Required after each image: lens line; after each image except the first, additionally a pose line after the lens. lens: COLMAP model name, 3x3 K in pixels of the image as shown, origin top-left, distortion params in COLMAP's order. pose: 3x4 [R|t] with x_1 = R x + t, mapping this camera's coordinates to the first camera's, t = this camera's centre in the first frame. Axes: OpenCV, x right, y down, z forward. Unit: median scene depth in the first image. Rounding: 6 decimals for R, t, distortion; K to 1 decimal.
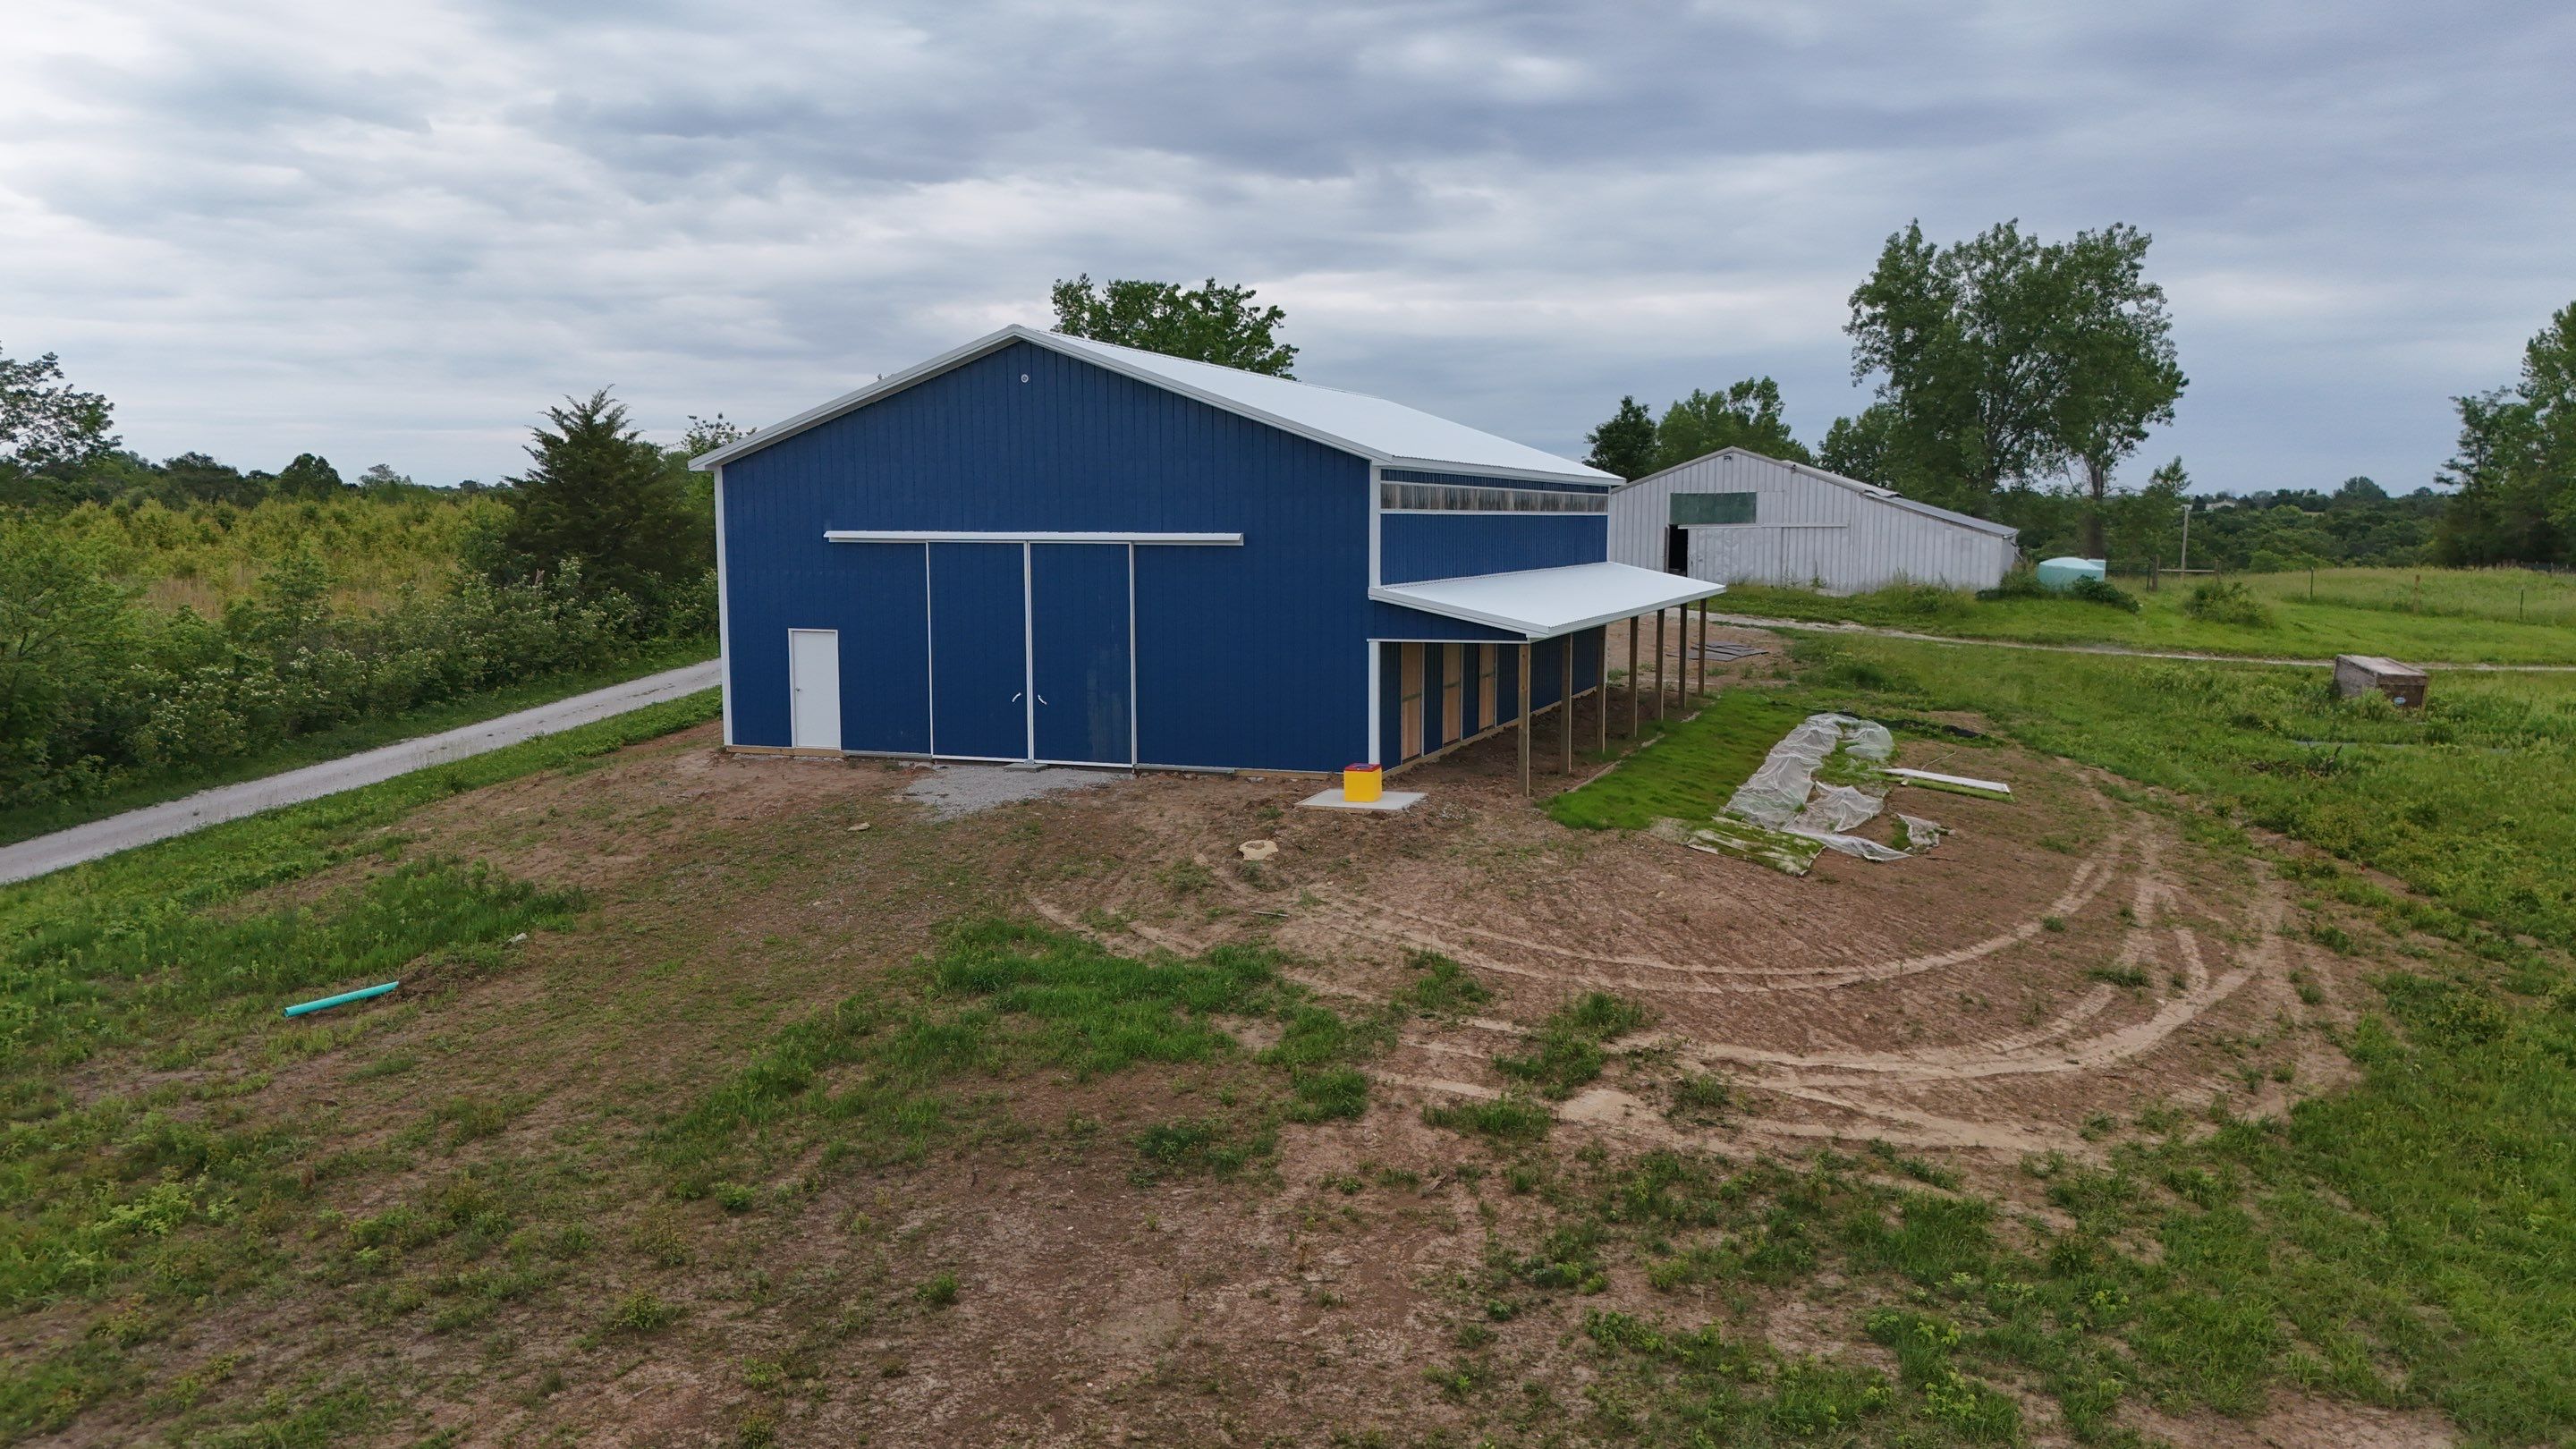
lens RADIAL K [[1896.5, 0, 1288.0], [0, 1896.5, 724.5], [0, 0, 1]] dist [0.103293, -0.162995]
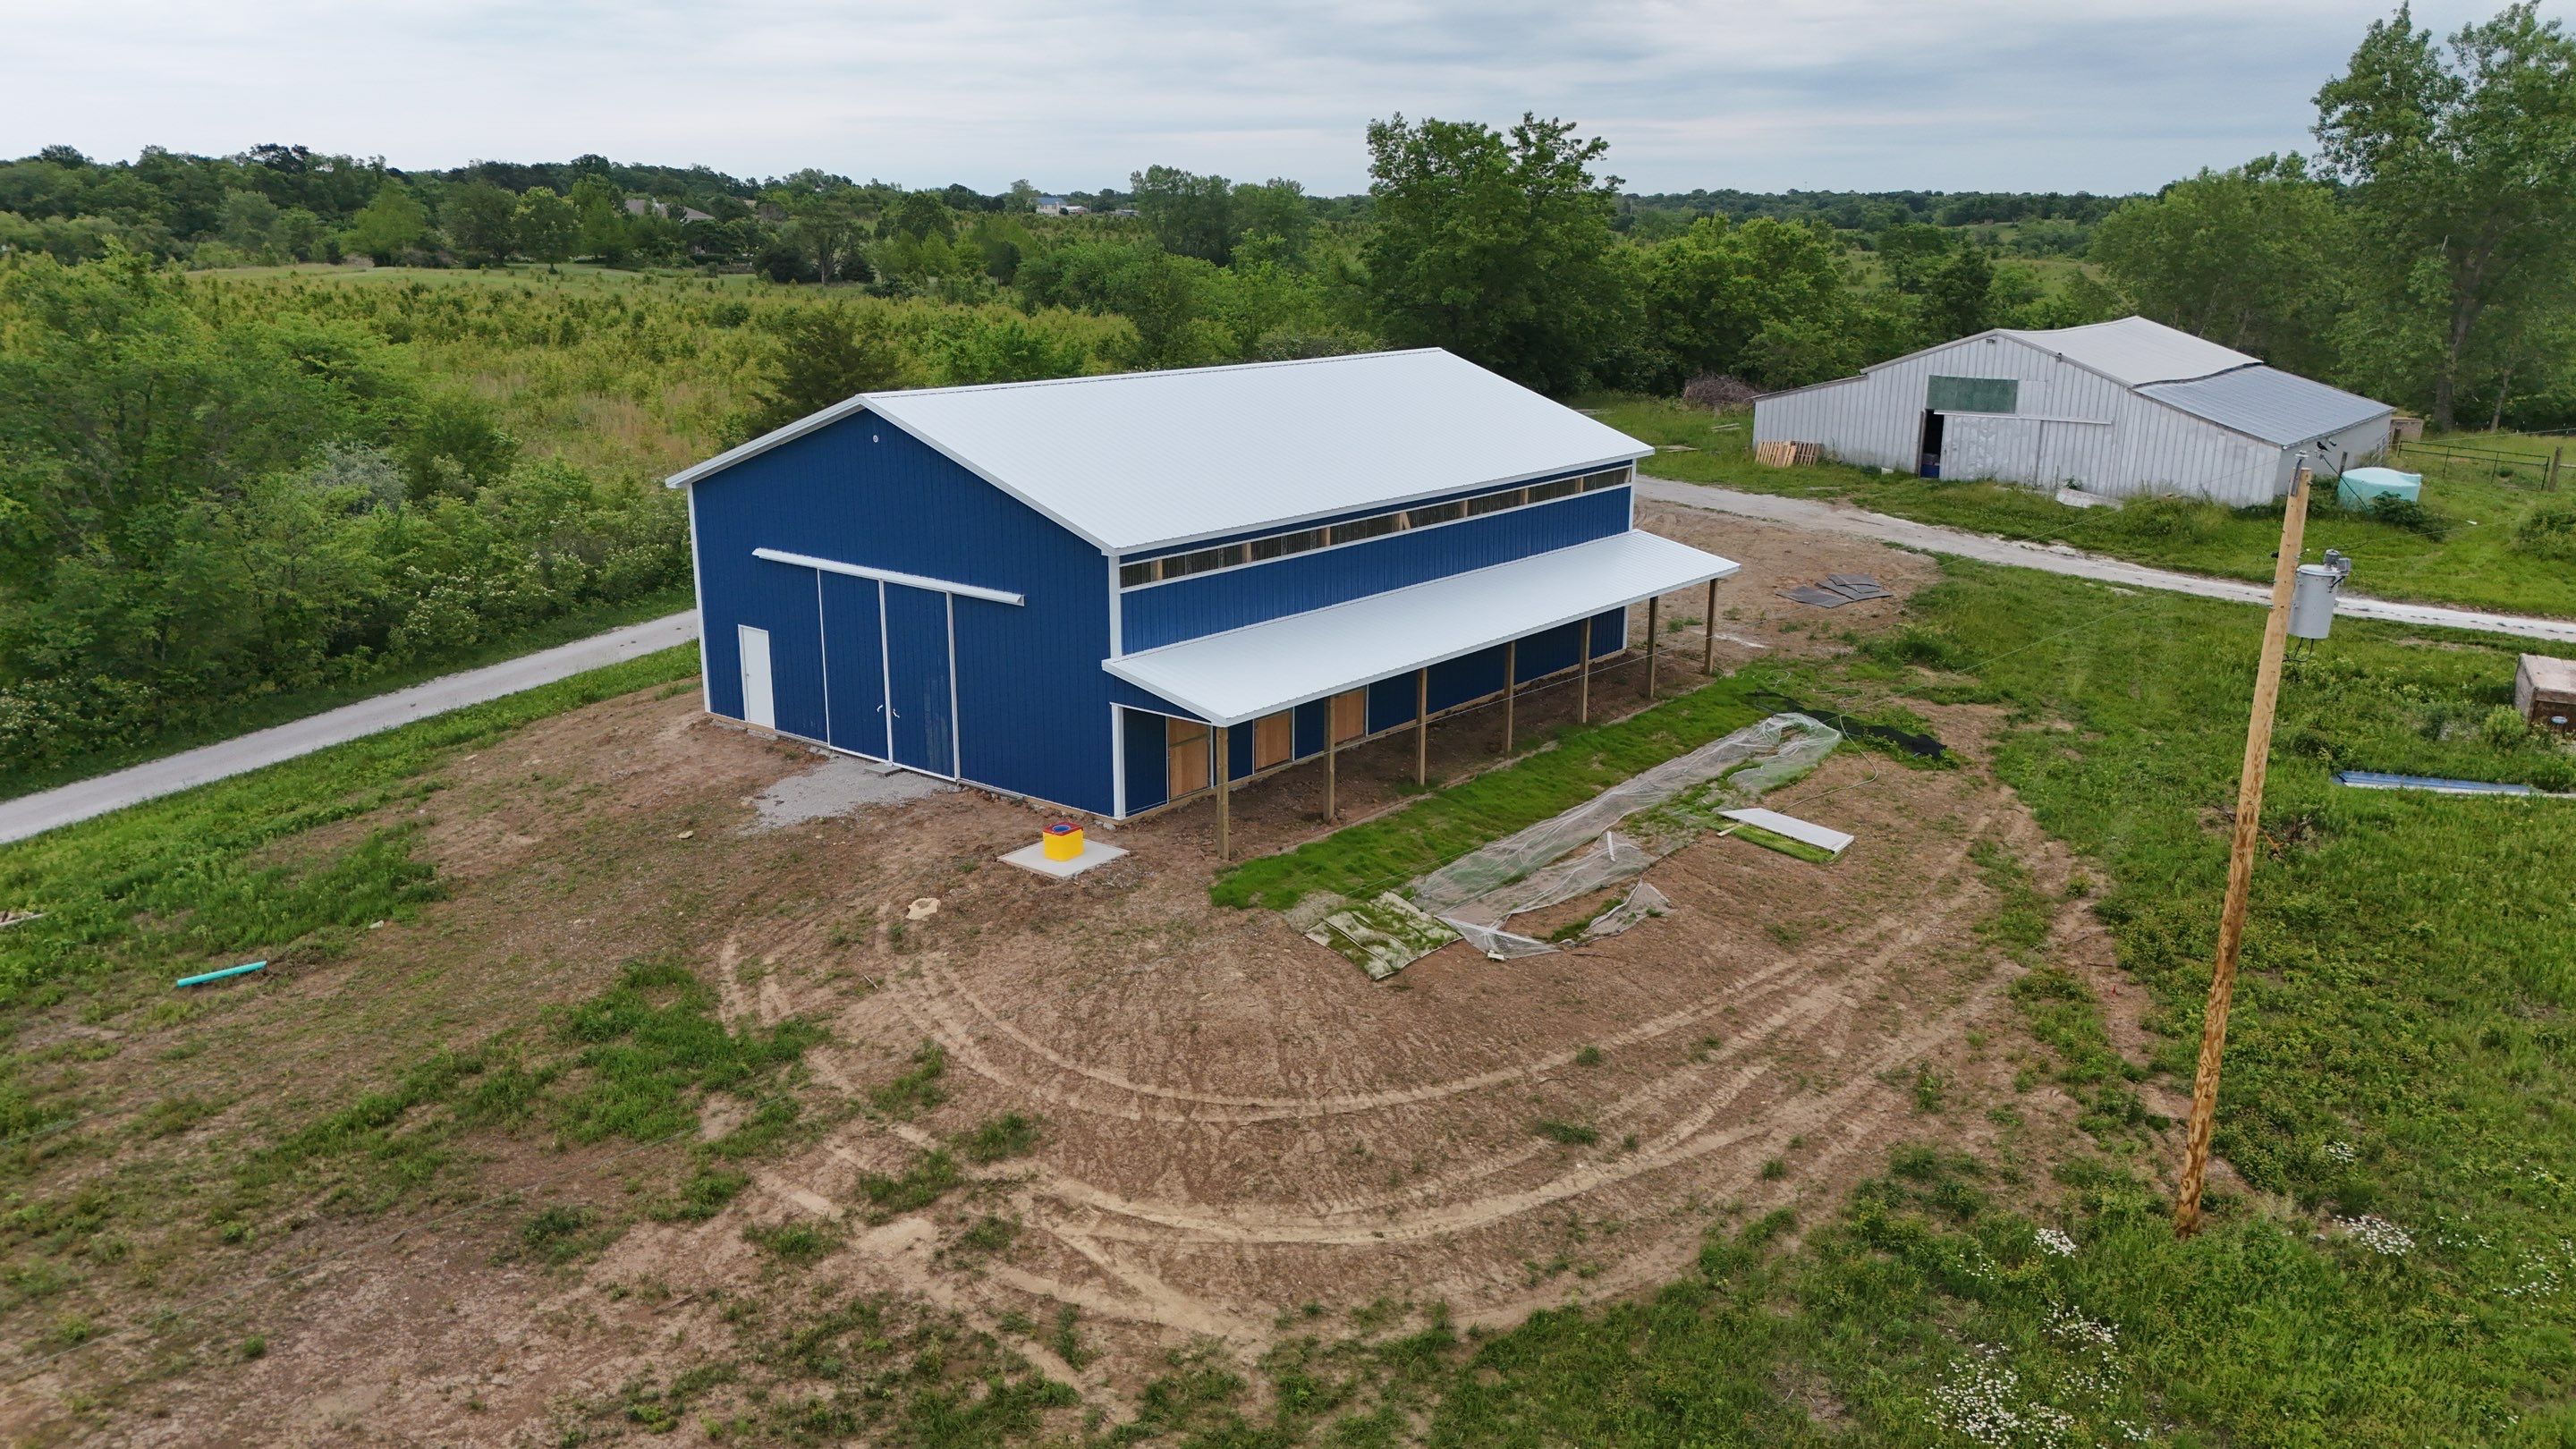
lens RADIAL K [[1896.5, 0, 1288.0], [0, 1896.5, 724.5], [0, 0, 1]] dist [0.103293, -0.162995]
pose [[0.949725, 0.083425, -0.301765, 0.586638], [-0.036926, 0.986965, 0.156639, -0.257735], [0.310900, -0.137621, 0.940426, -0.029353]]
